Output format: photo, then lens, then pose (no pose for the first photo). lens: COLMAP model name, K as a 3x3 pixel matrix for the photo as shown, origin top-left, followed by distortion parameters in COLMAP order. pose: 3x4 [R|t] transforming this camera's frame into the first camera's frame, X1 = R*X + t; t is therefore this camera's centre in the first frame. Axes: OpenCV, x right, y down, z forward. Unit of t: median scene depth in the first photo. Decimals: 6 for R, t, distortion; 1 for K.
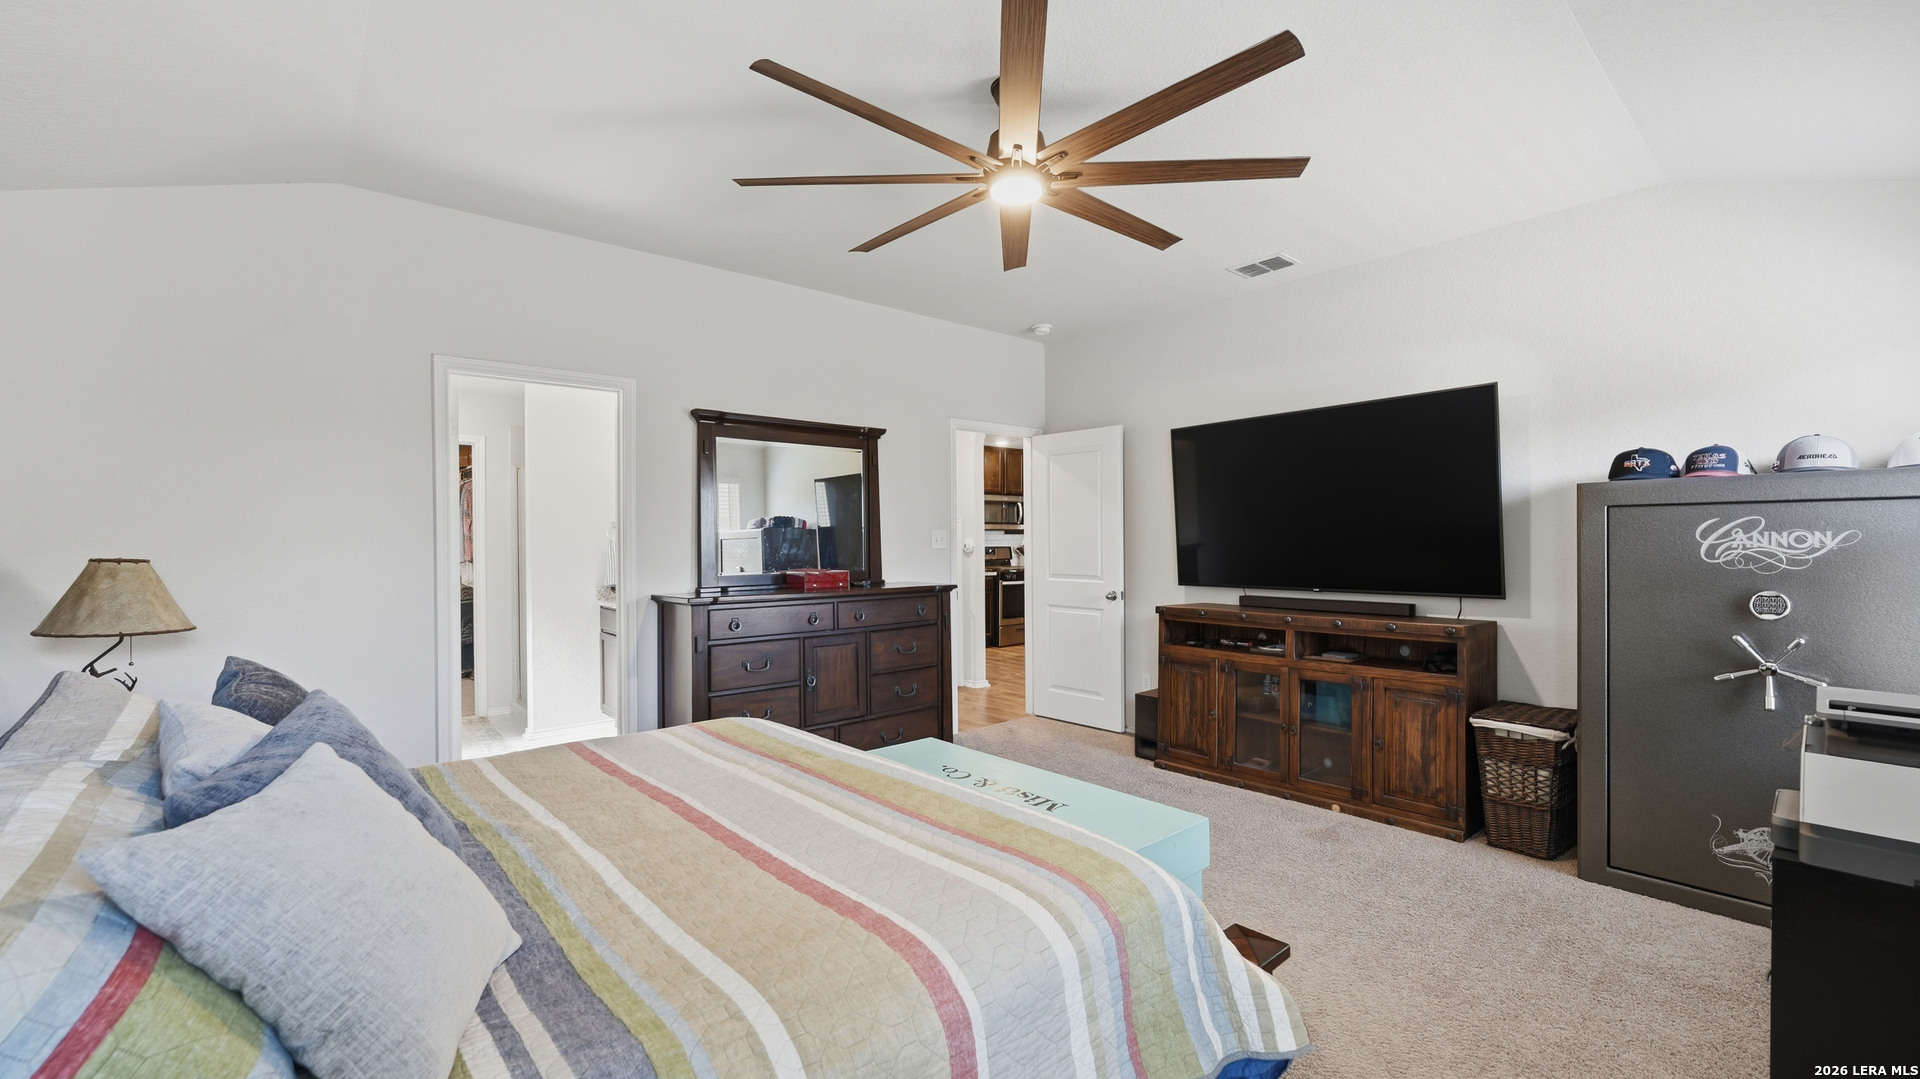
lens RADIAL K [[773.3, 0, 957.9], [0, 773.3, 539.4], [0, 0, 1]] dist [-0.001539, -0.000364]
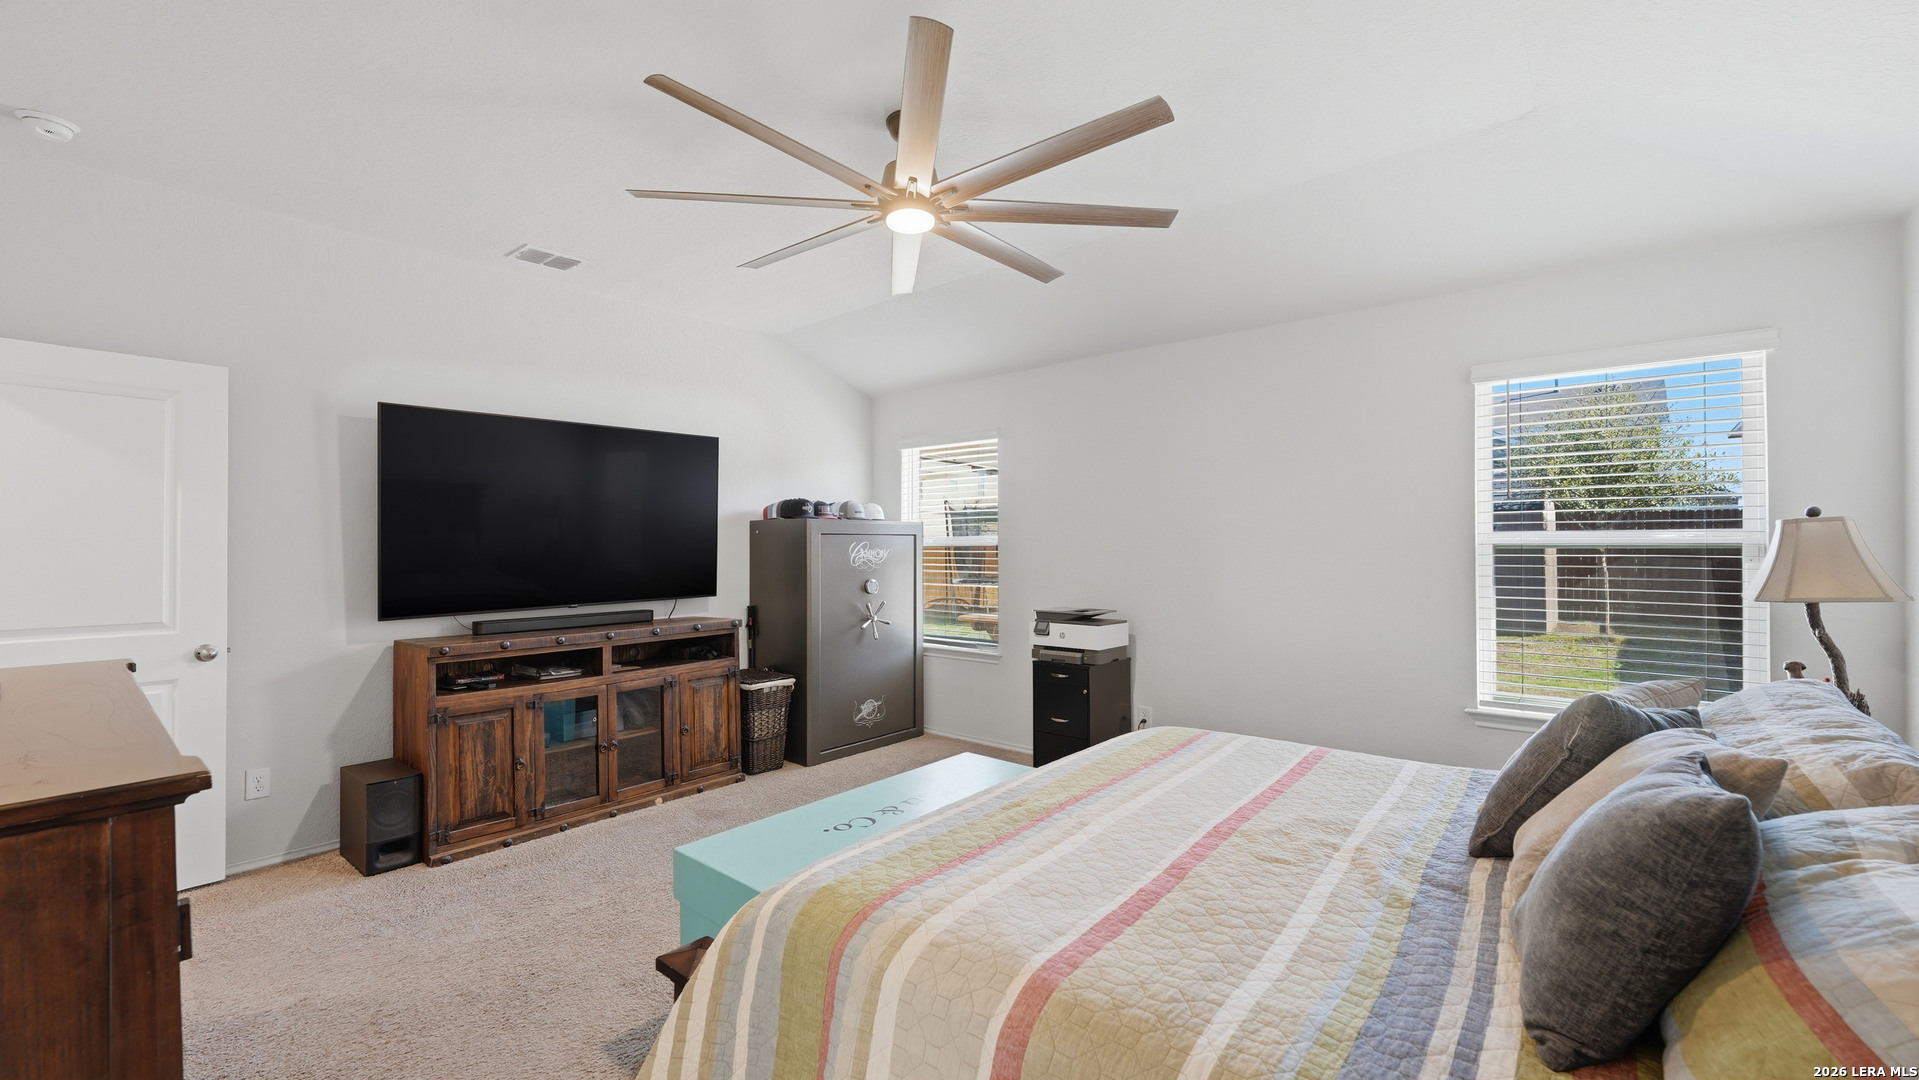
lens RADIAL K [[778.4, 0, 953.1], [0, 778.4, 530.4], [0, 0, 1]] dist [-0.000569, -0.000110]
pose [[-0.140412, 0.022148, 0.989845, -0.687122], [0.000150, 0.999750, -0.022349, -0.010143], [-0.990093, -0.002989, -0.140380, 0.766982]]
